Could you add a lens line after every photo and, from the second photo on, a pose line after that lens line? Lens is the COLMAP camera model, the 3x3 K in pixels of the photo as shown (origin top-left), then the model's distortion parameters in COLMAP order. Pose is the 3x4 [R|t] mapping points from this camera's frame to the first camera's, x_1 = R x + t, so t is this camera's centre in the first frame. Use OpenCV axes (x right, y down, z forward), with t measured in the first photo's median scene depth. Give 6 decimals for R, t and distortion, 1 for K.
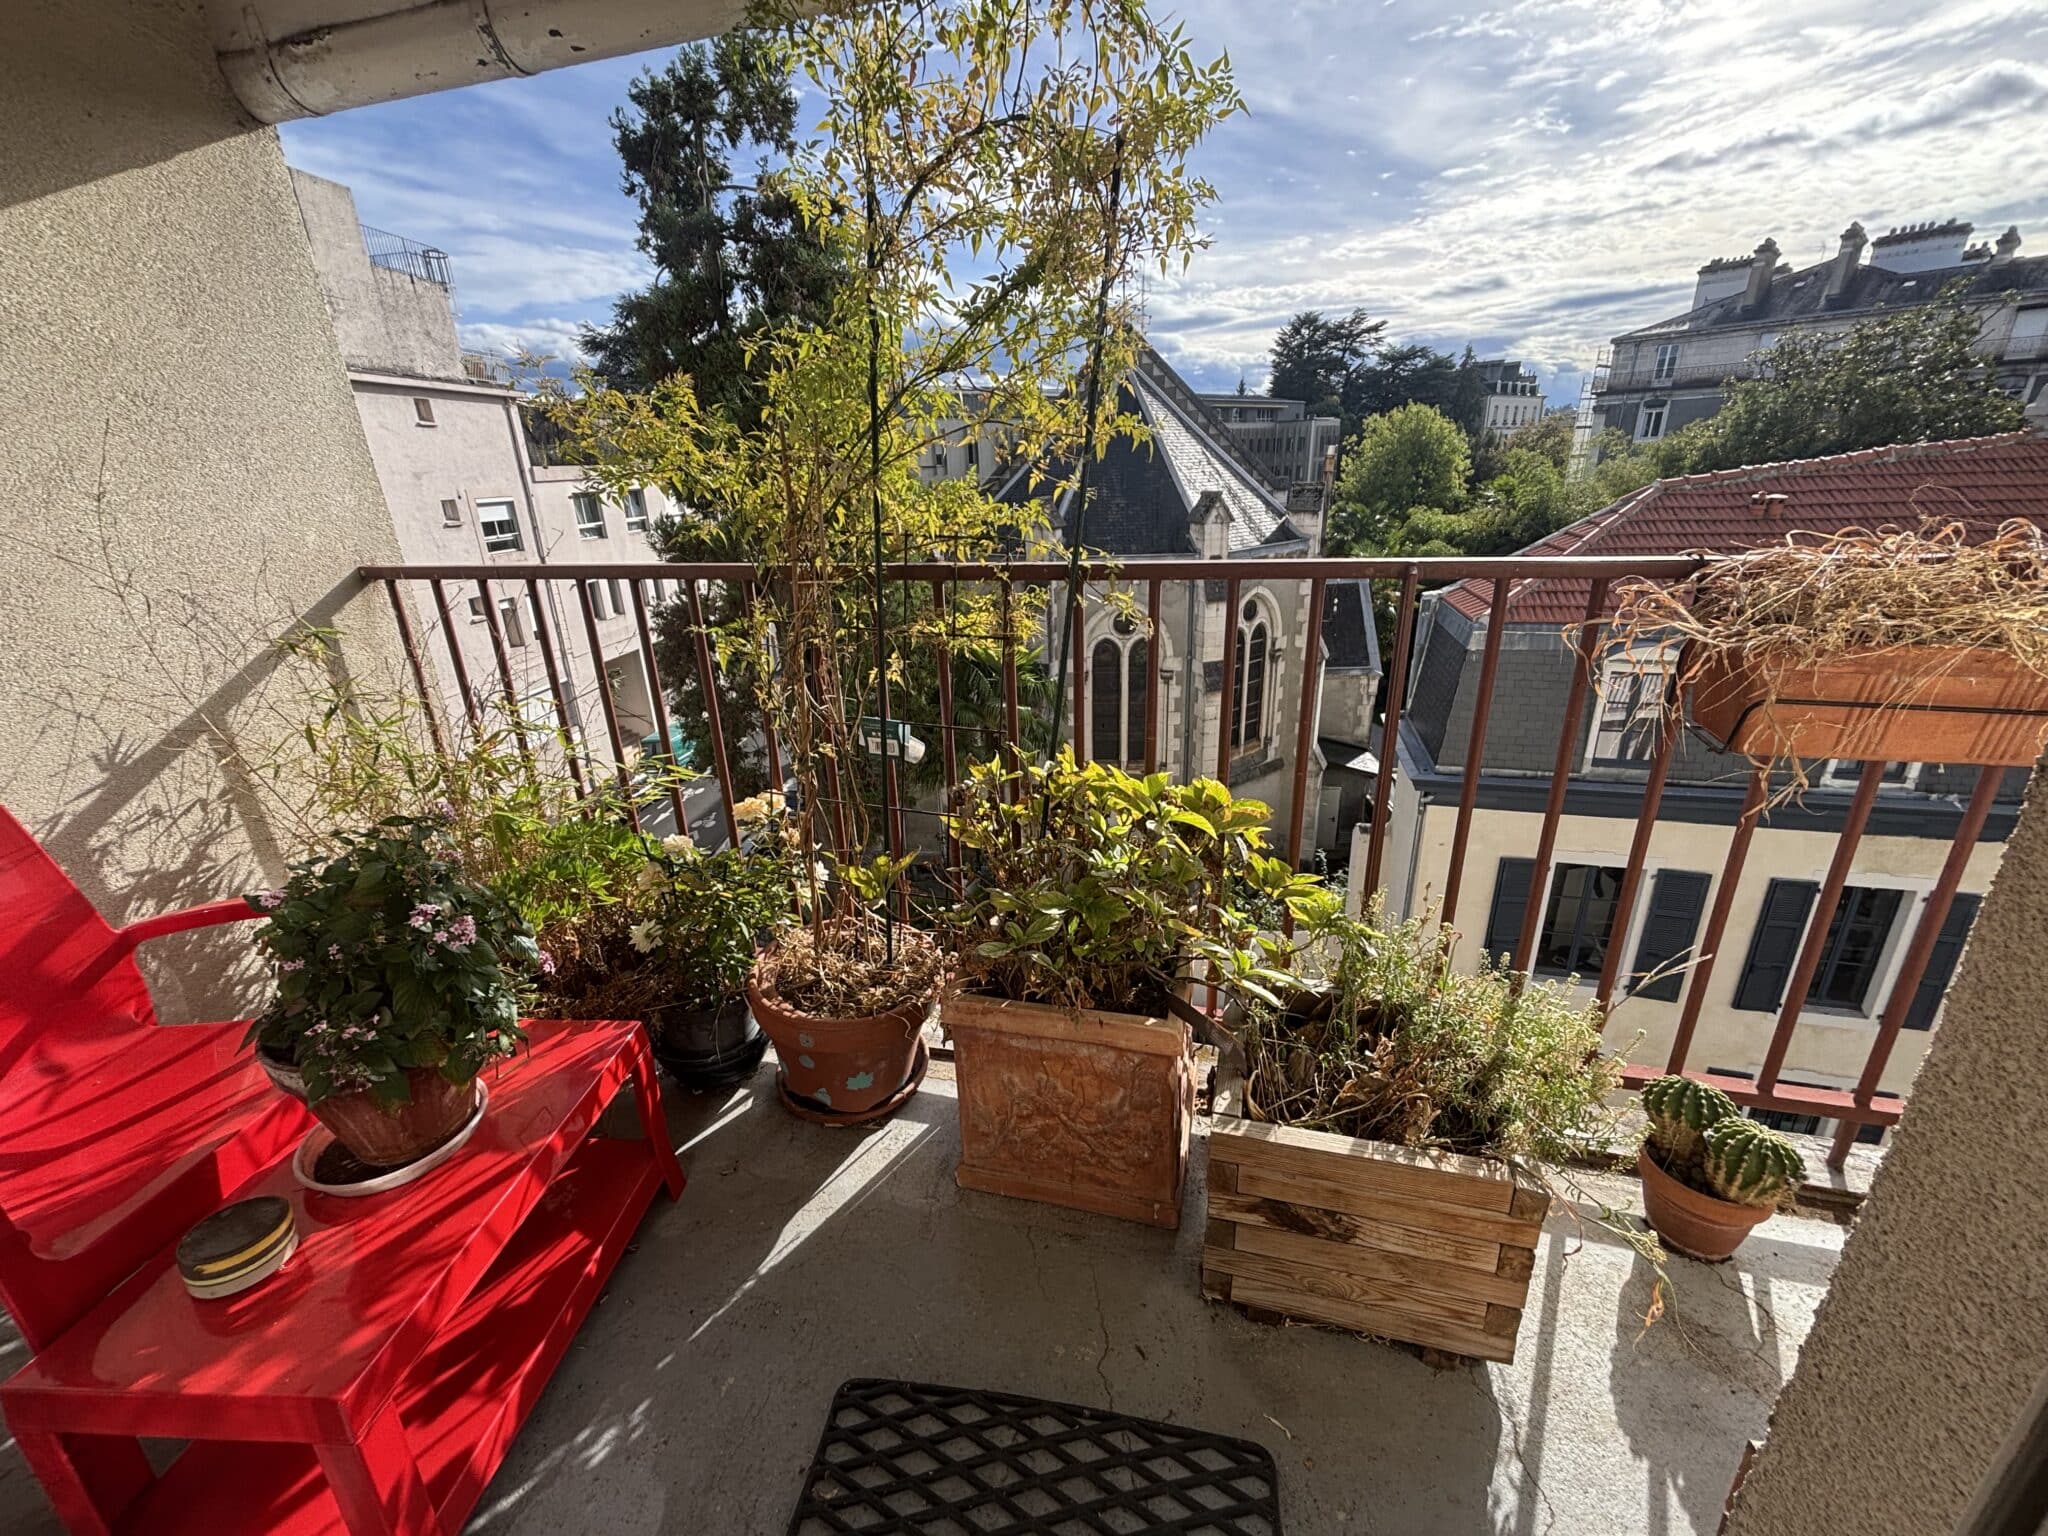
lens RADIAL K [[828.1, 0, 1024.0], [0, 828.1, 768.0], [0, 0, 1]] dist [-0.009861, 0.006203]
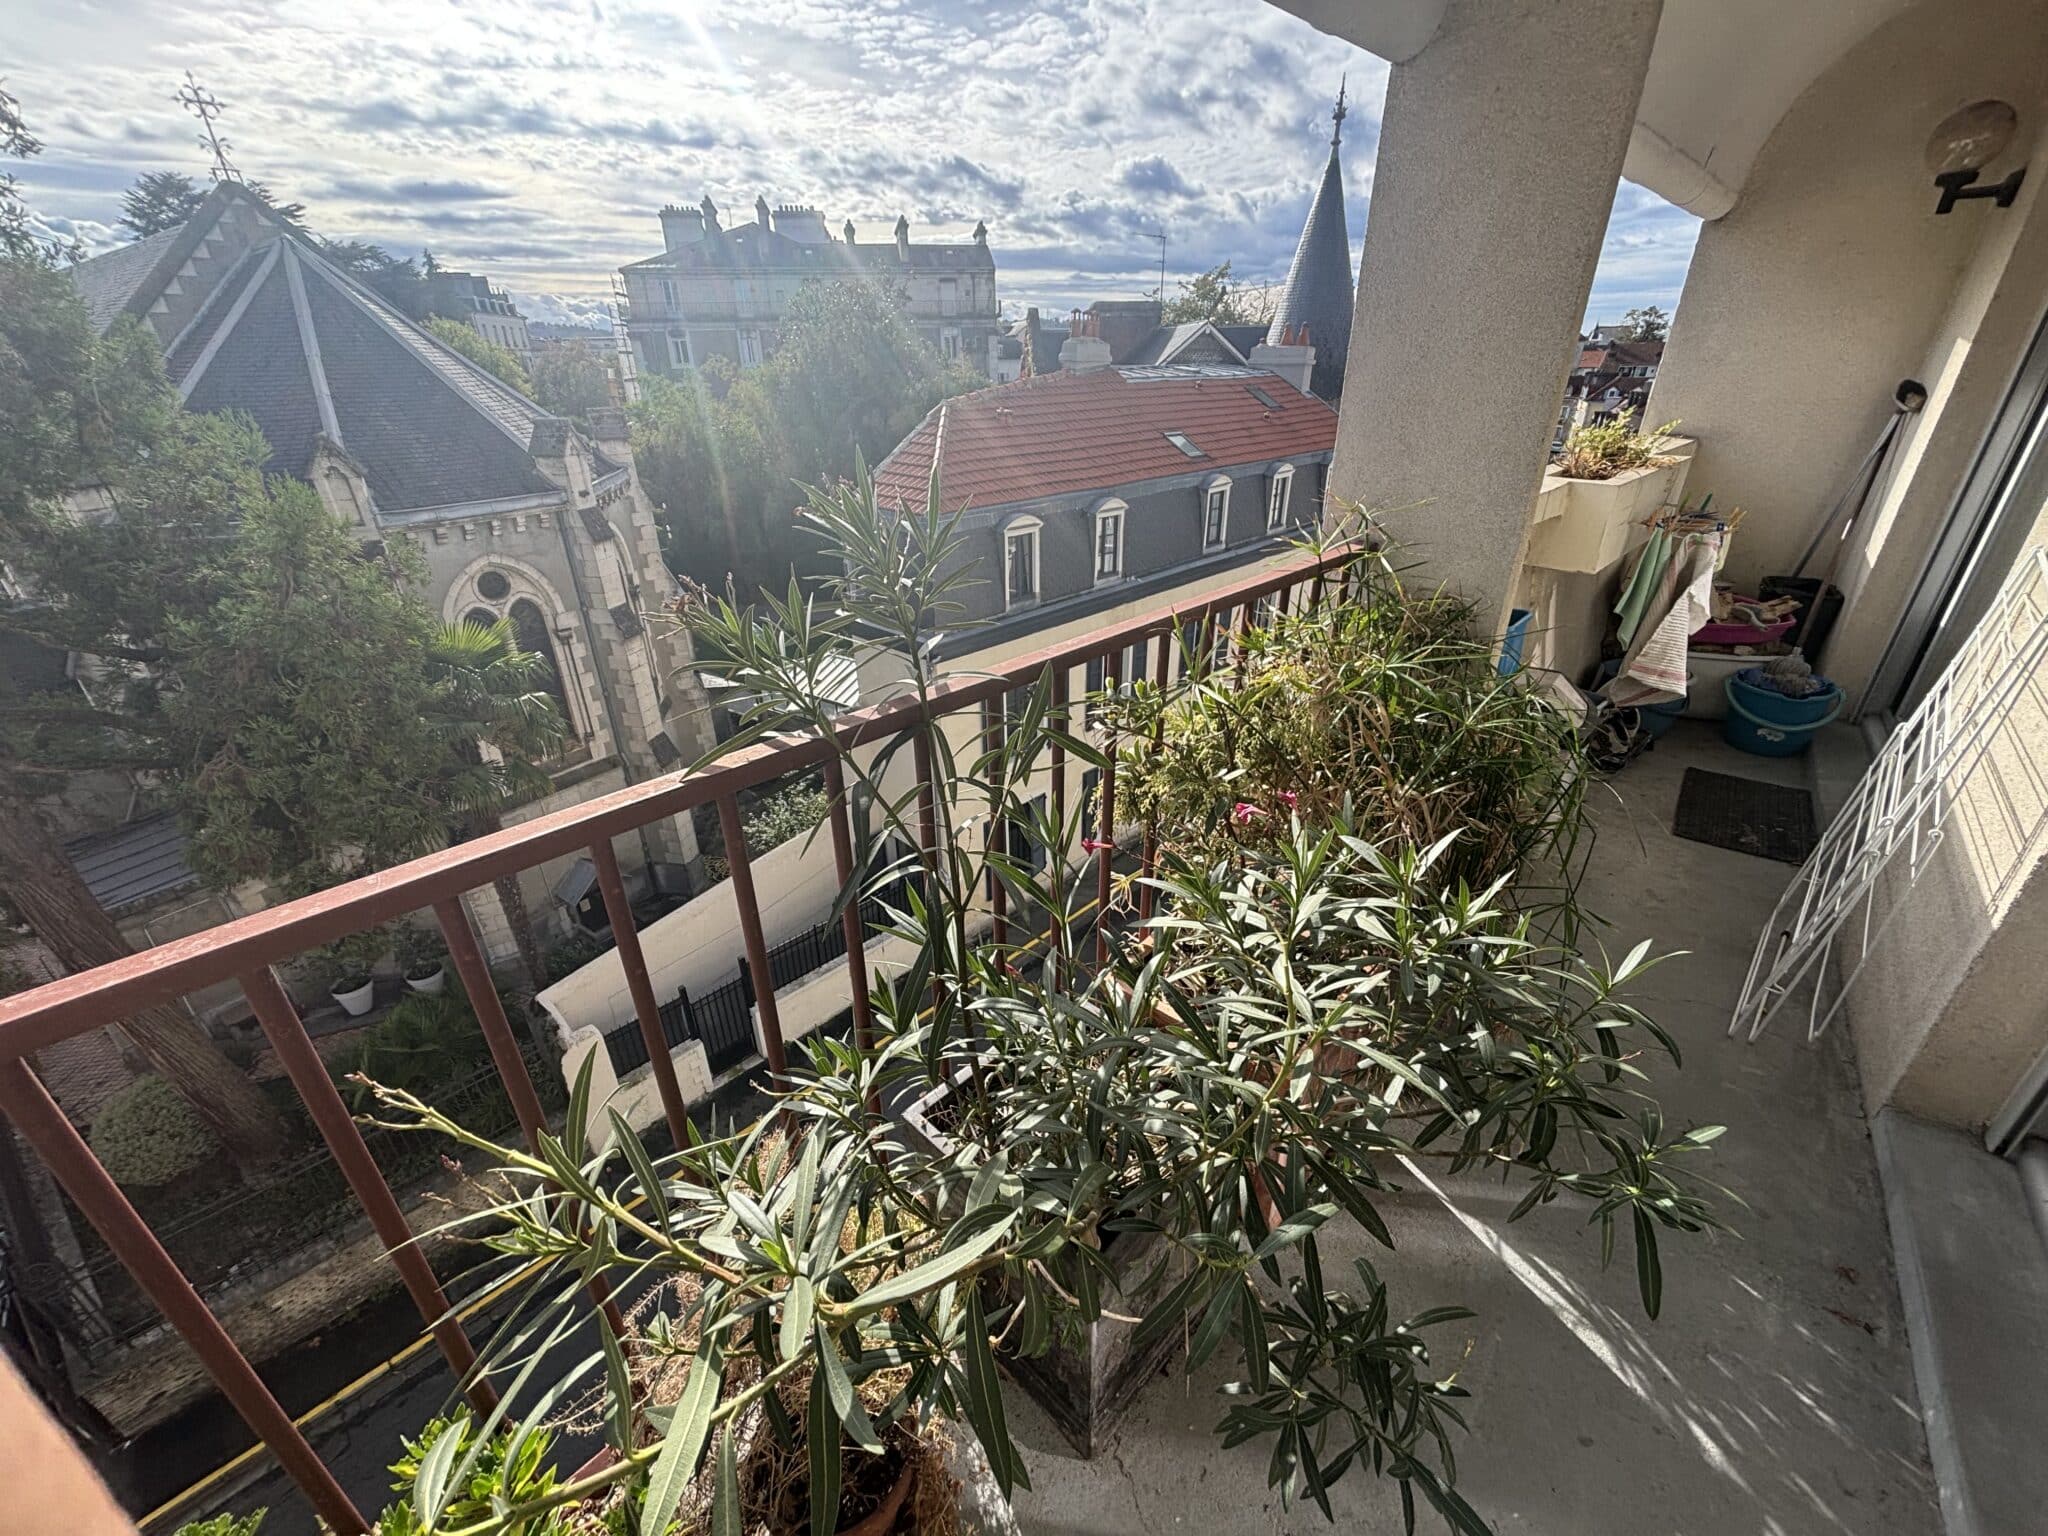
lens RADIAL K [[828.1, 0, 1024.0], [0, 828.1, 768.0], [0, 0, 1]] dist [-0.009861, 0.006203]
pose [[0.493095, -0.362036, 0.791067, -0.113912], [0.299313, 0.924386, 0.236480, -0.014551], [-0.816865, 0.120169, 0.564172, 0.040969]]
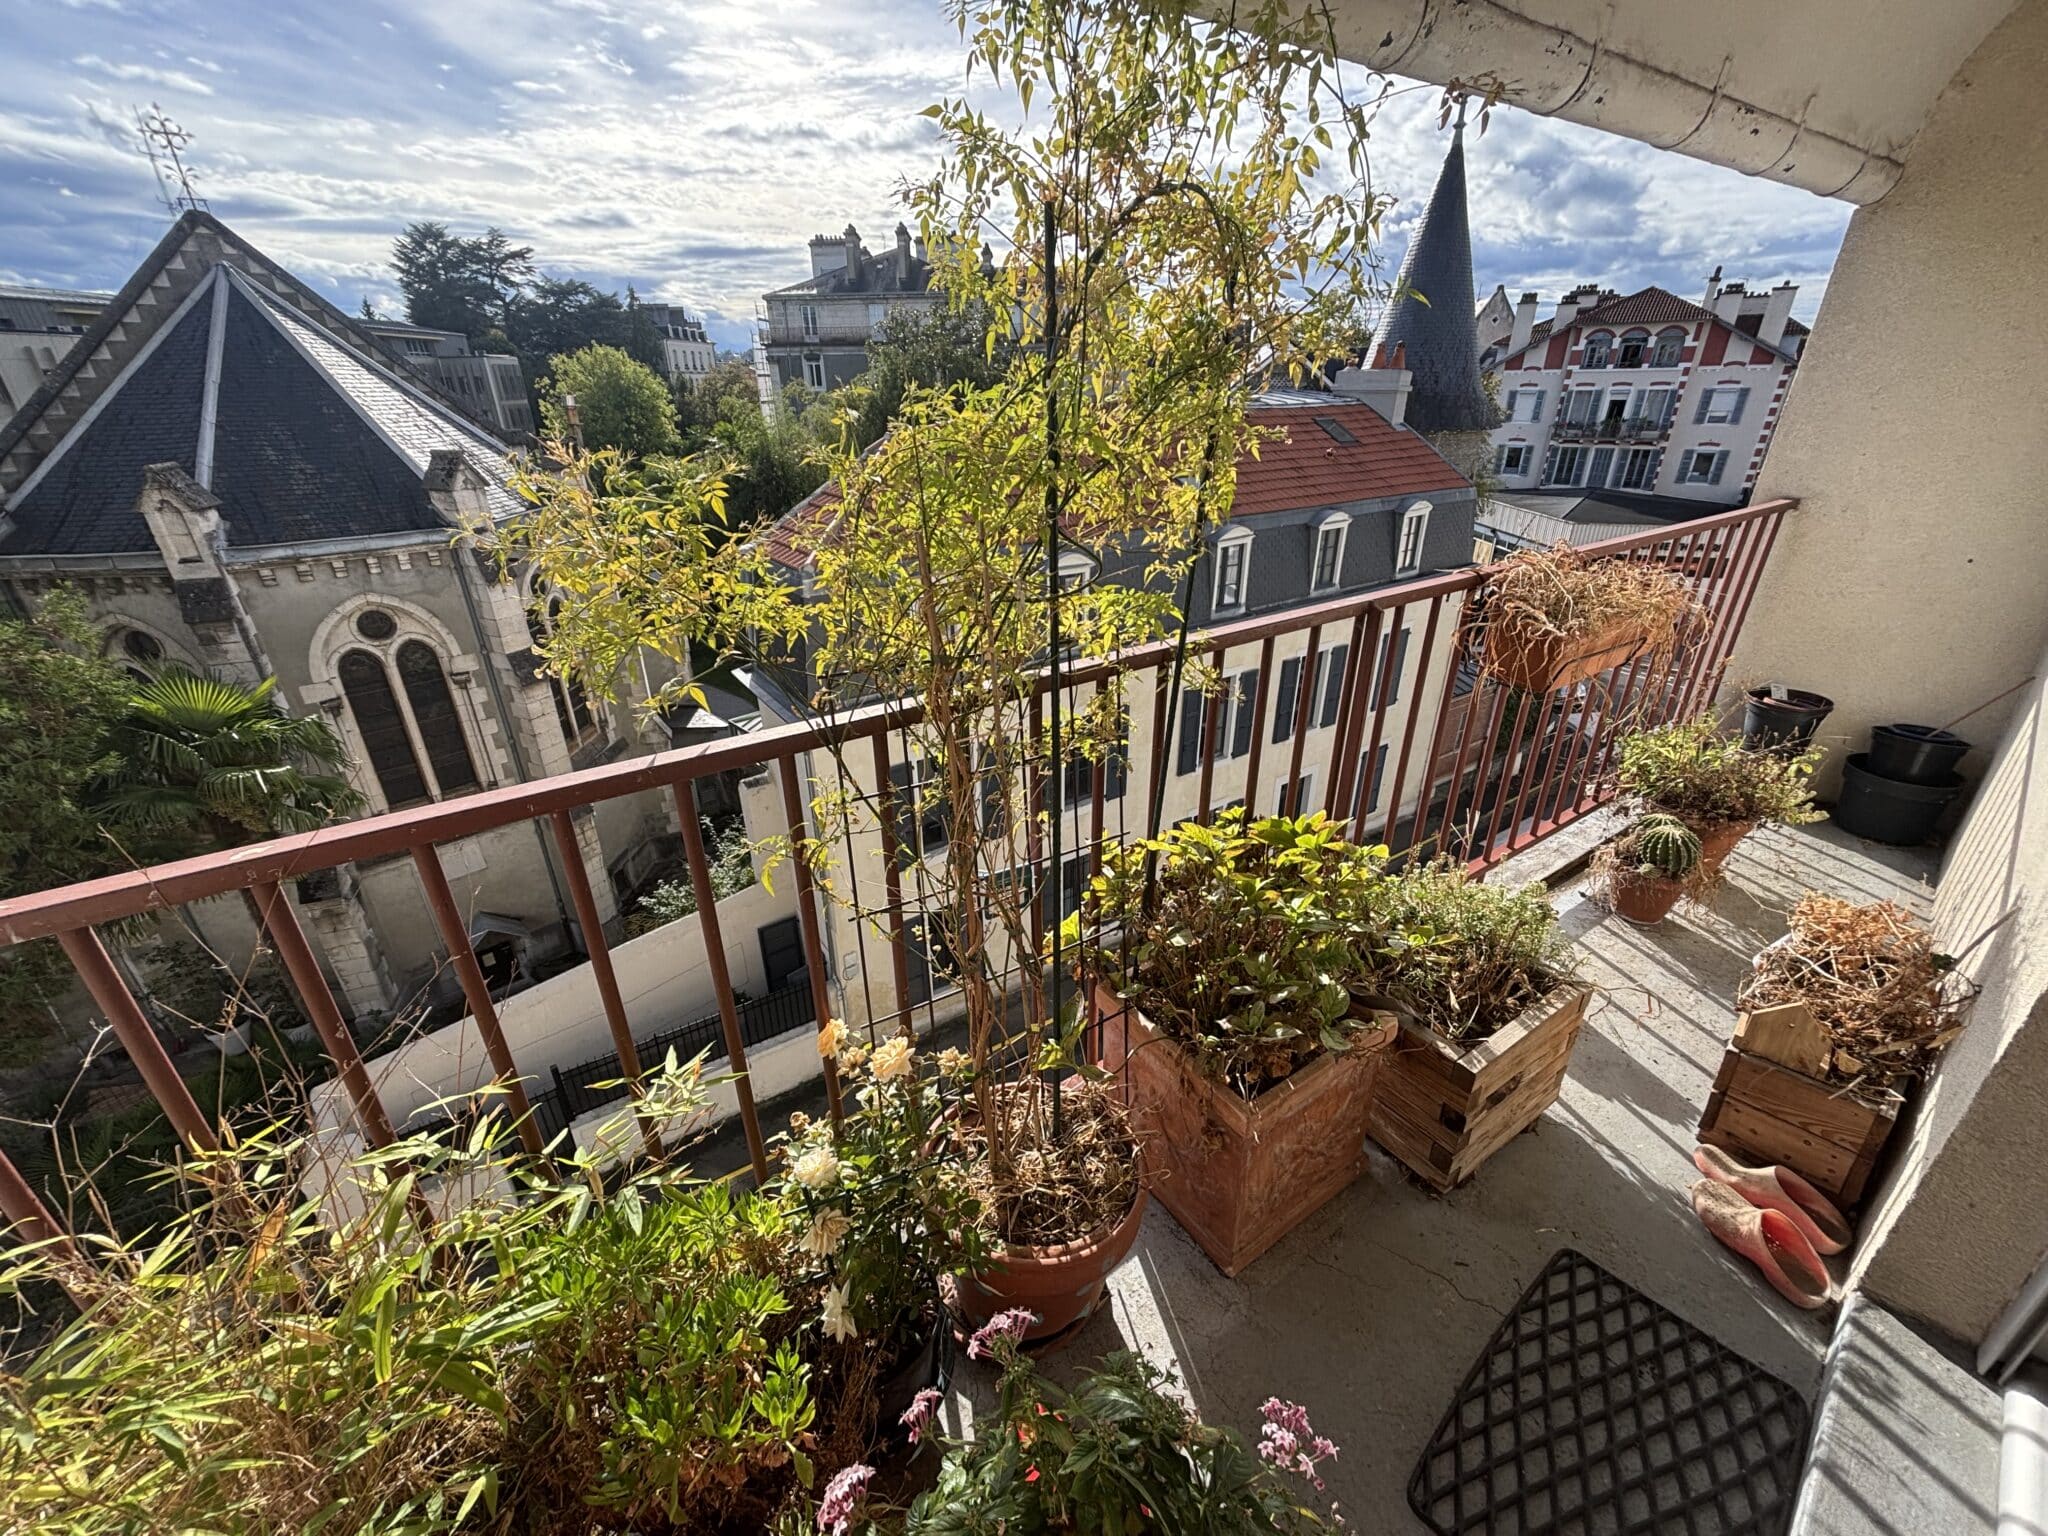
lens RADIAL K [[820.9, 0, 1024.0], [0, 820.9, 768.0], [0, 0, 1]] dist [0.001207, 0.001034]
pose [[0.655441, -0.297789, 0.694059, -0.018694], [0.254431, 0.952329, 0.168326, -0.007635], [-0.711099, 0.066263, 0.699963, 0.011256]]
